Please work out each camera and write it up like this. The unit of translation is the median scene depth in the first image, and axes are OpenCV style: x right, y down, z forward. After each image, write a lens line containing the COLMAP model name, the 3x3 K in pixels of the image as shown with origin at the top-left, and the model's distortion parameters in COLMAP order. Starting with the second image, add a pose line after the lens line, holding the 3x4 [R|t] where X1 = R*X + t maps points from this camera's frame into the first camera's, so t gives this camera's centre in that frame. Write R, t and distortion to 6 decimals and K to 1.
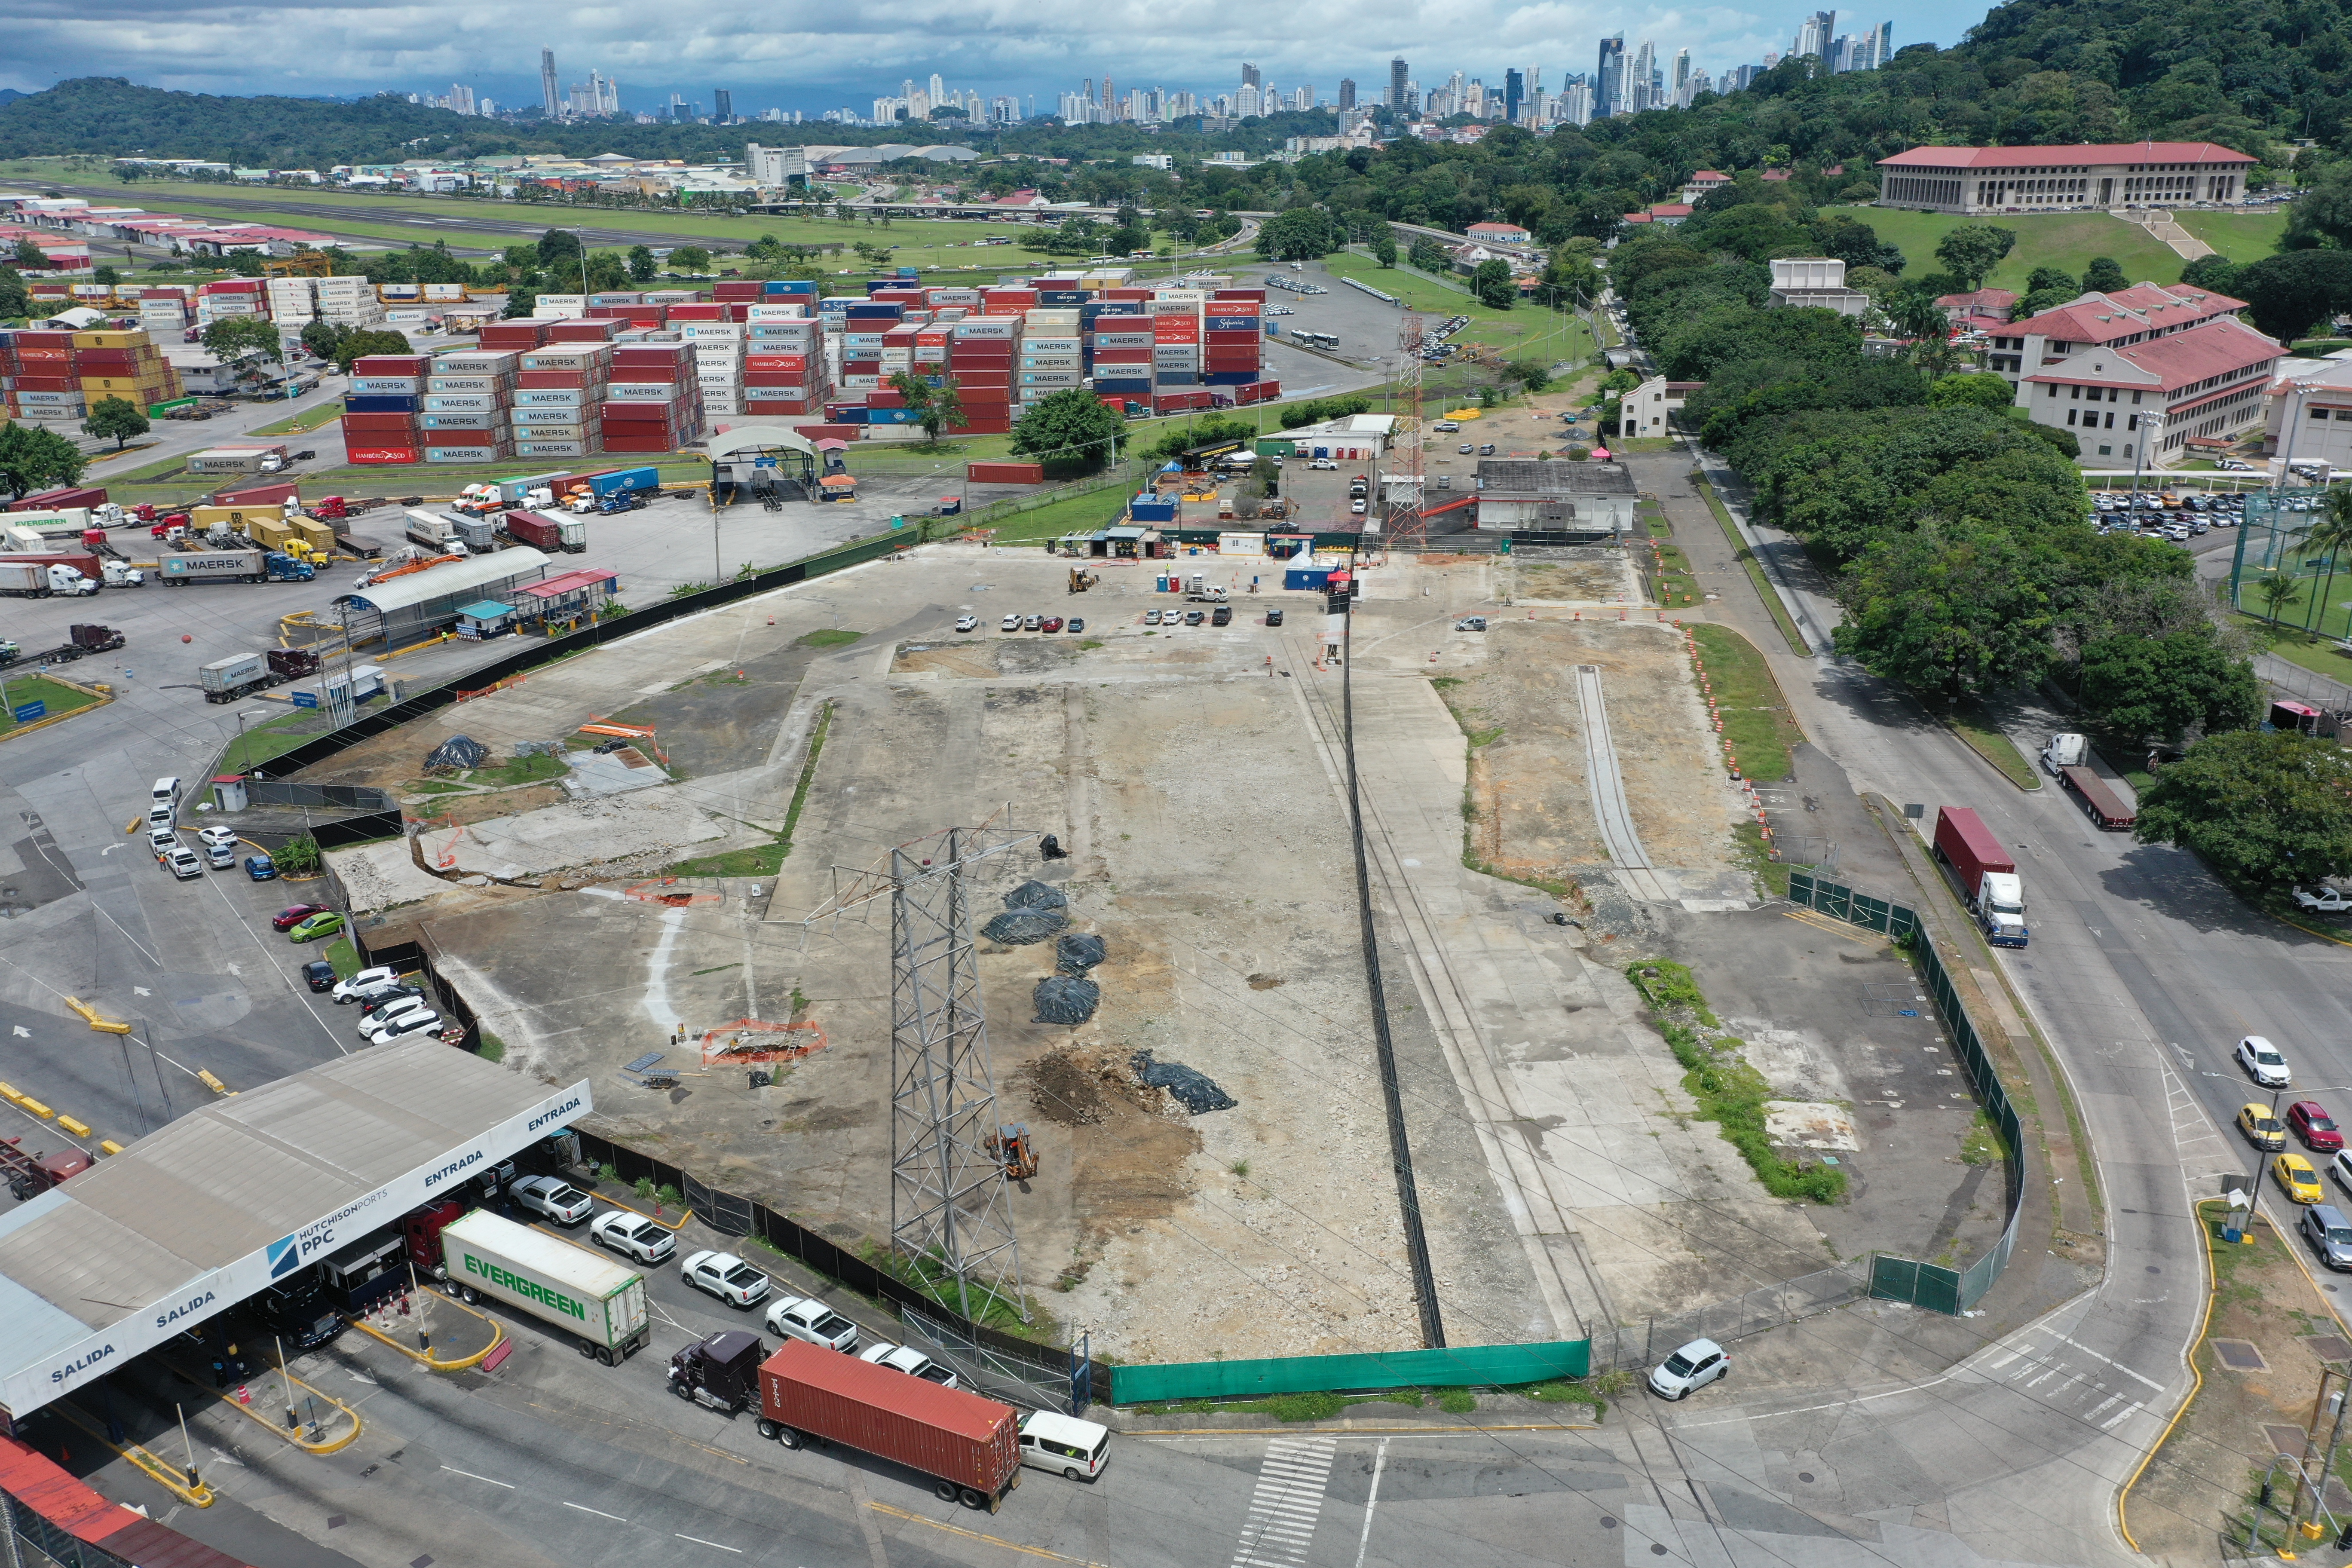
lens RADIAL K [[1866.7, 0, 1175.0], [0, 1866.7, 786.3], [0, 0, 1]] dist [0.003662, -0.000285]
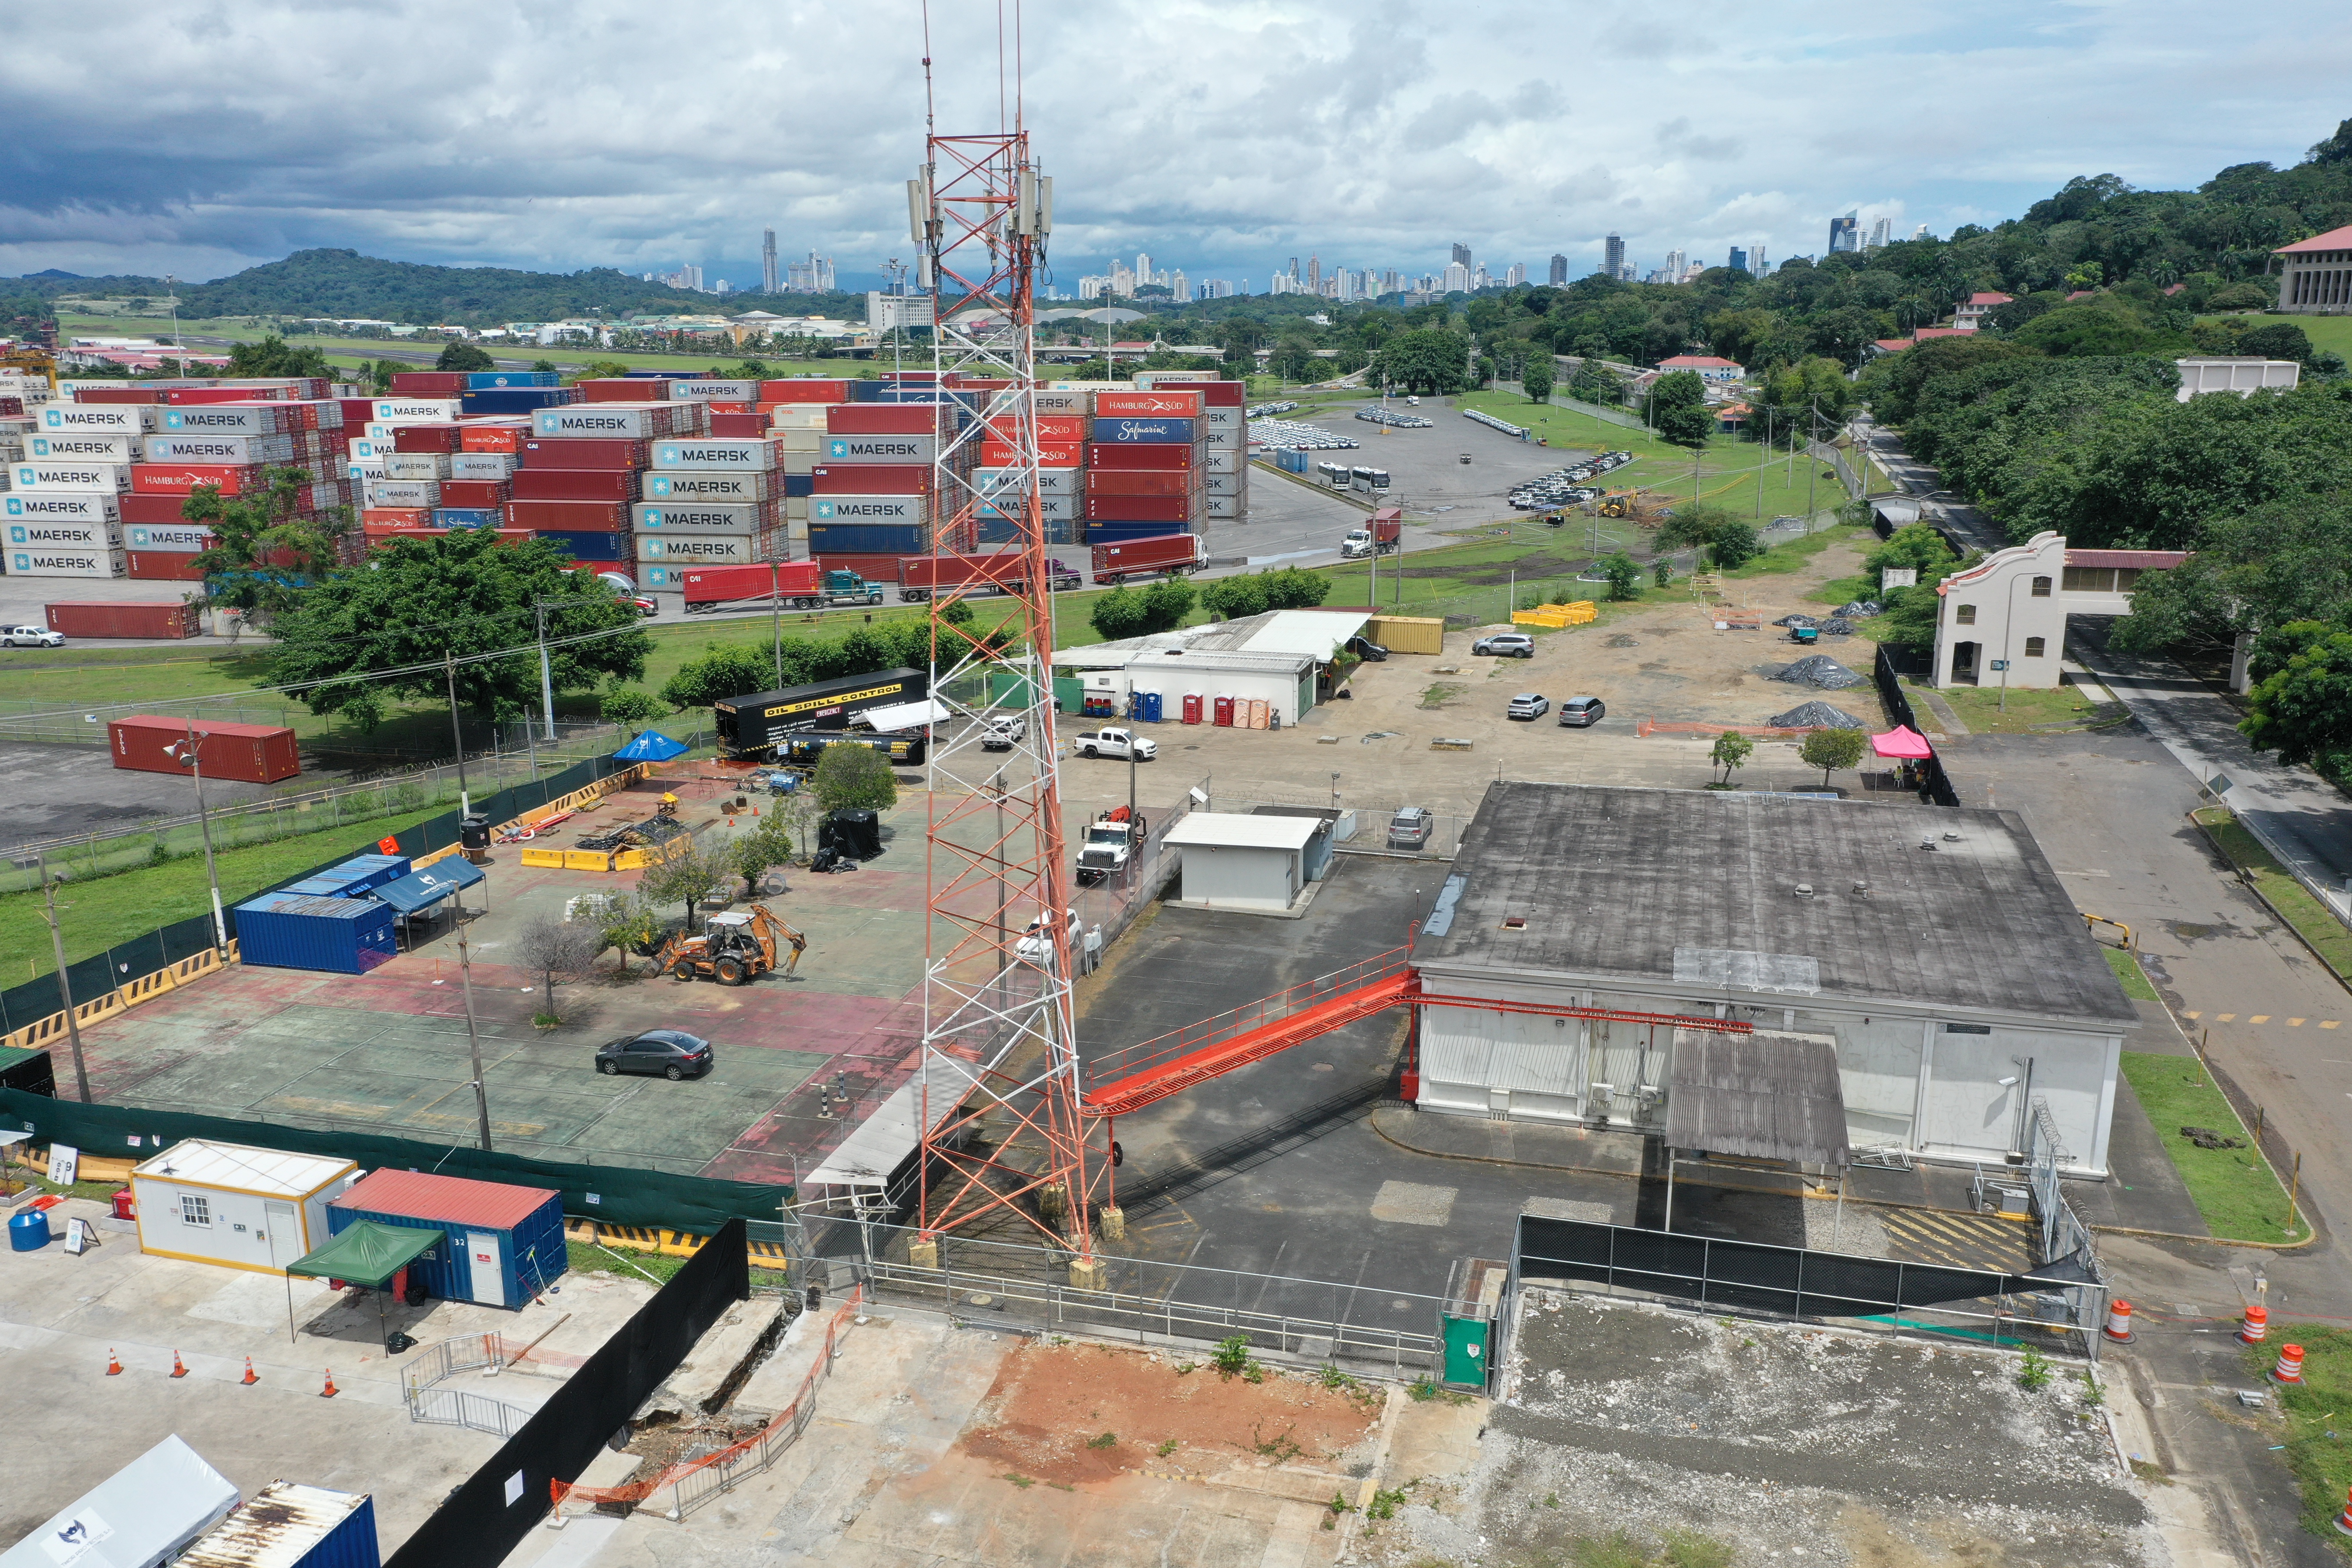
lens RADIAL K [[1867.7, 0, 1175.1], [0, 1867.7, 787.2], [0, 0, 1]] dist [0.004720, -0.000561]
pose [[0.993336, 0.035222, -0.109738, 0.102606], [-0.045245, 0.994893, -0.090223, -0.102258], [0.106000, 0.094587, 0.989857, 0.496531]]
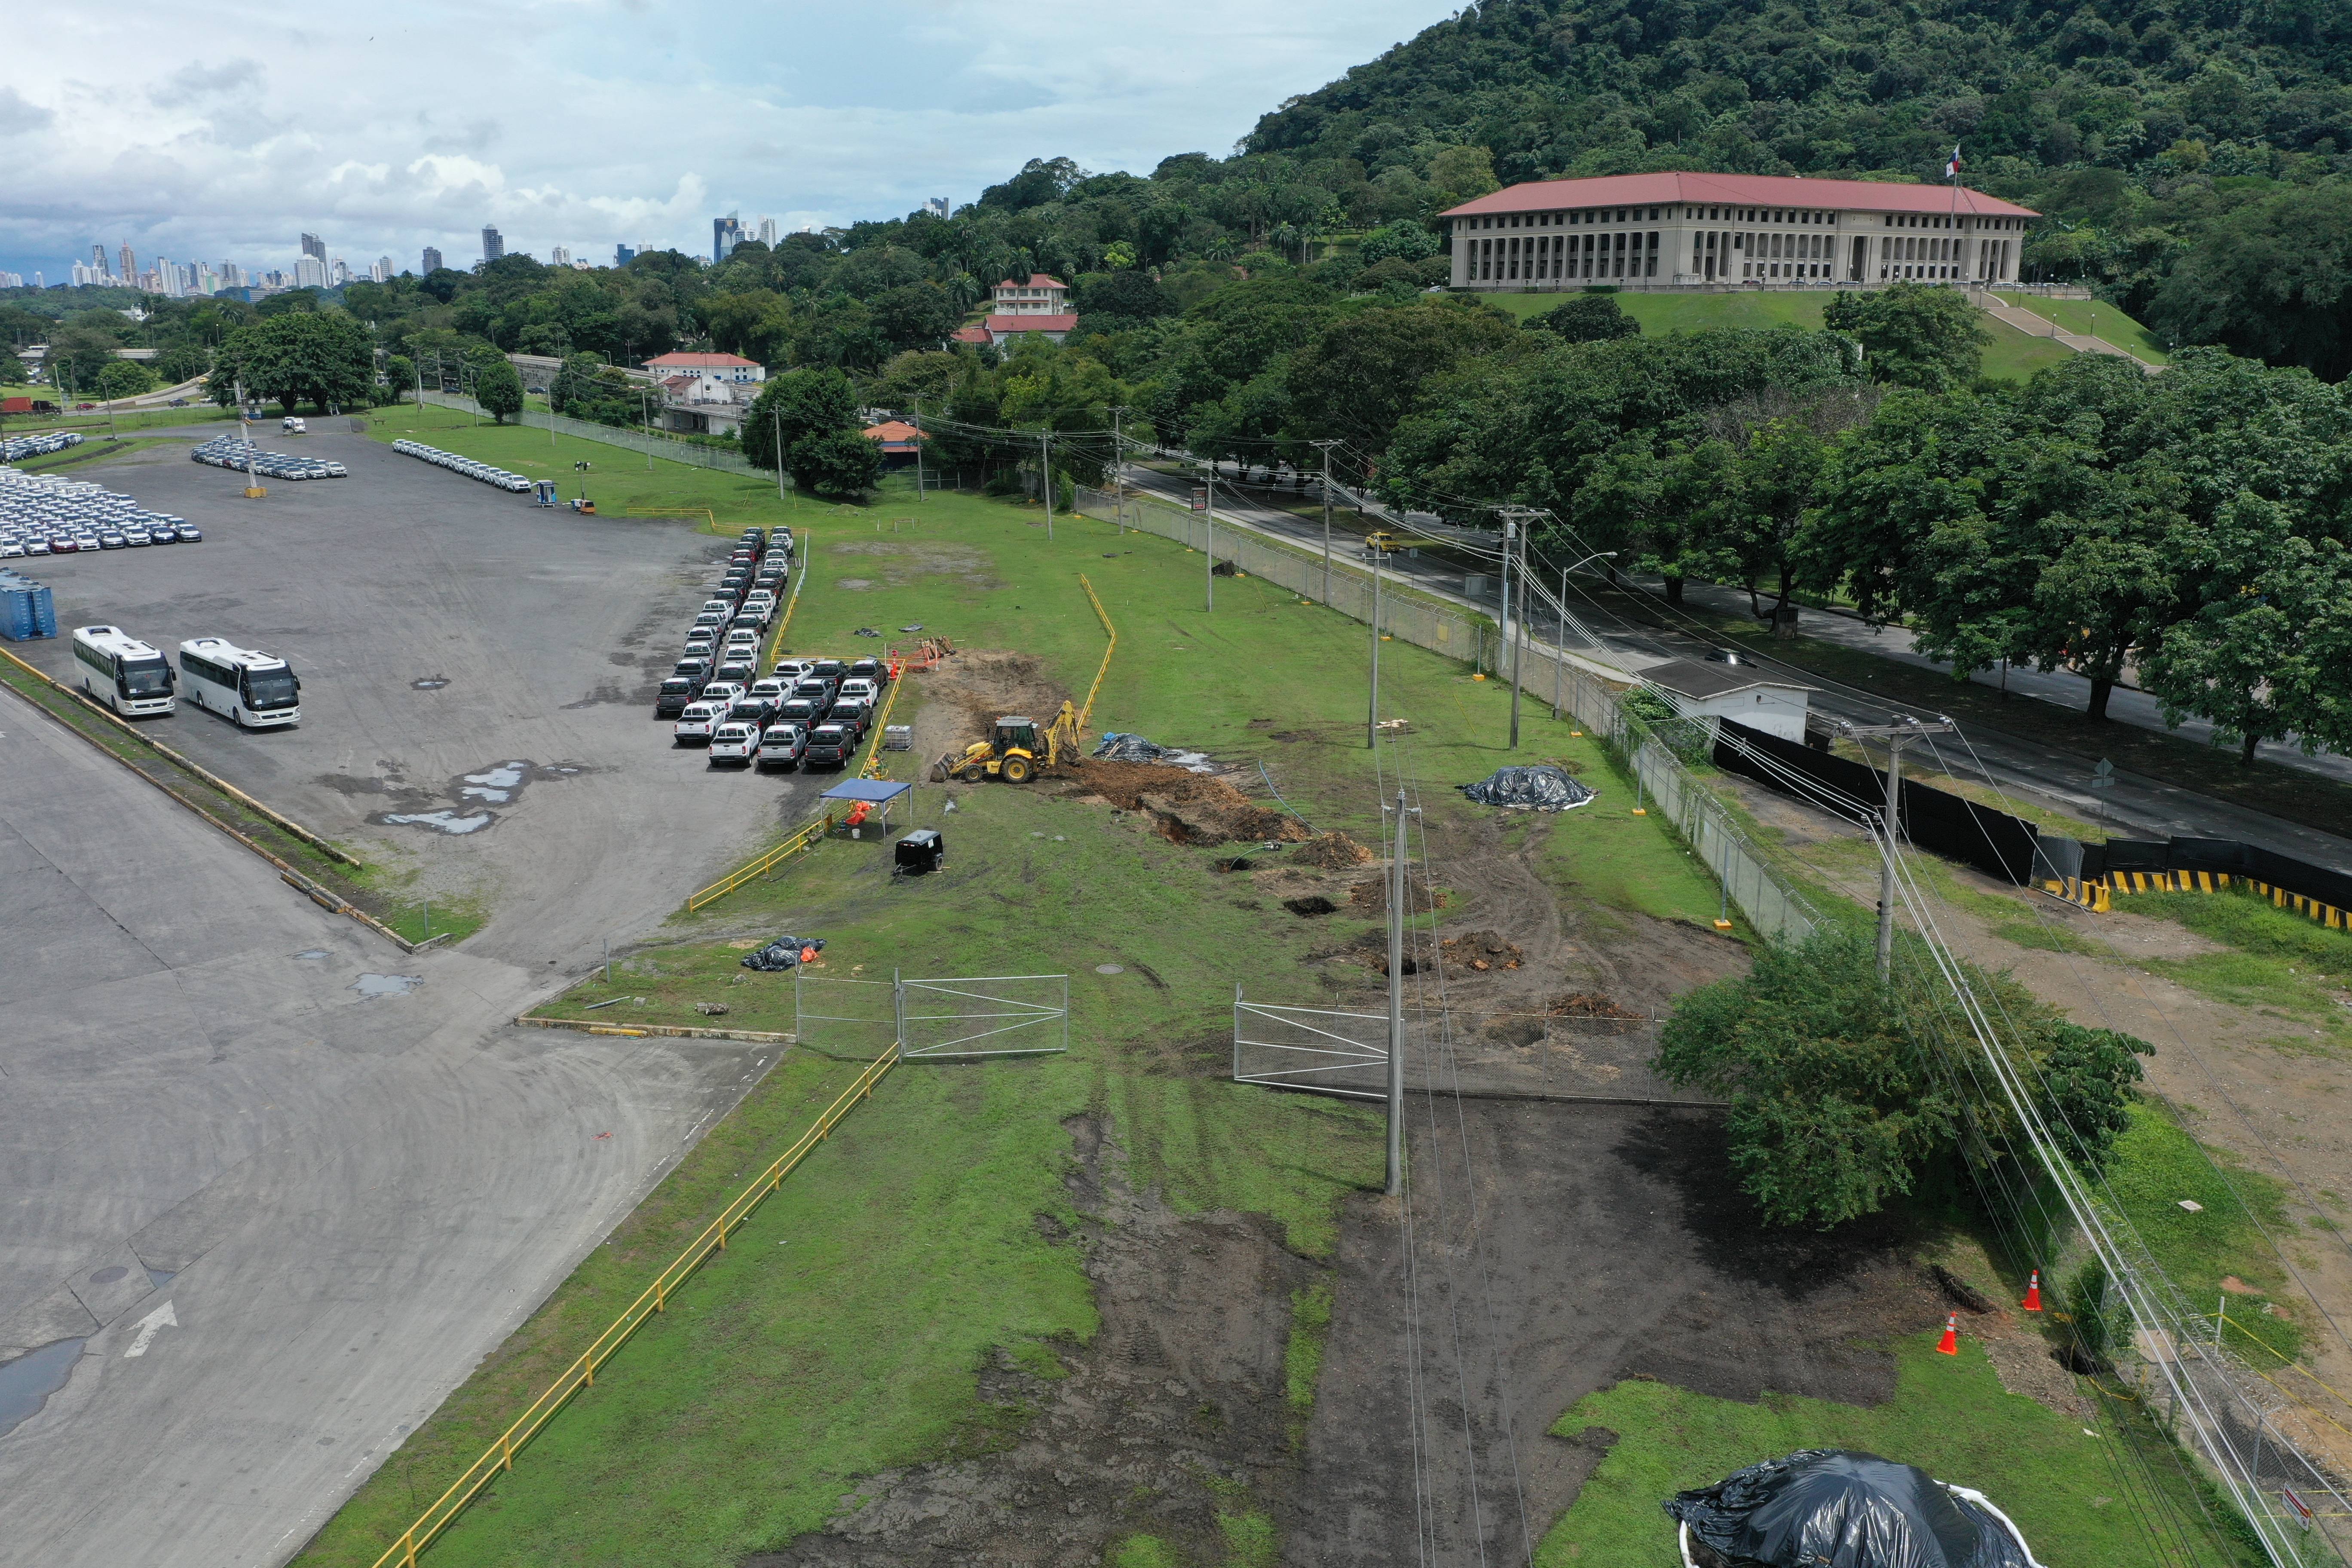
lens RADIAL K [[1867.7, 0, 1175.1], [0, 1867.7, 787.2], [0, 0, 1]] dist [0.004720, -0.000561]
pose [[0.900577, -0.096432, 0.423864, 0.100002], [0.136851, 0.988397, -0.065898, -0.231992], [-0.412592, 0.117352, 0.903325, 0.899063]]
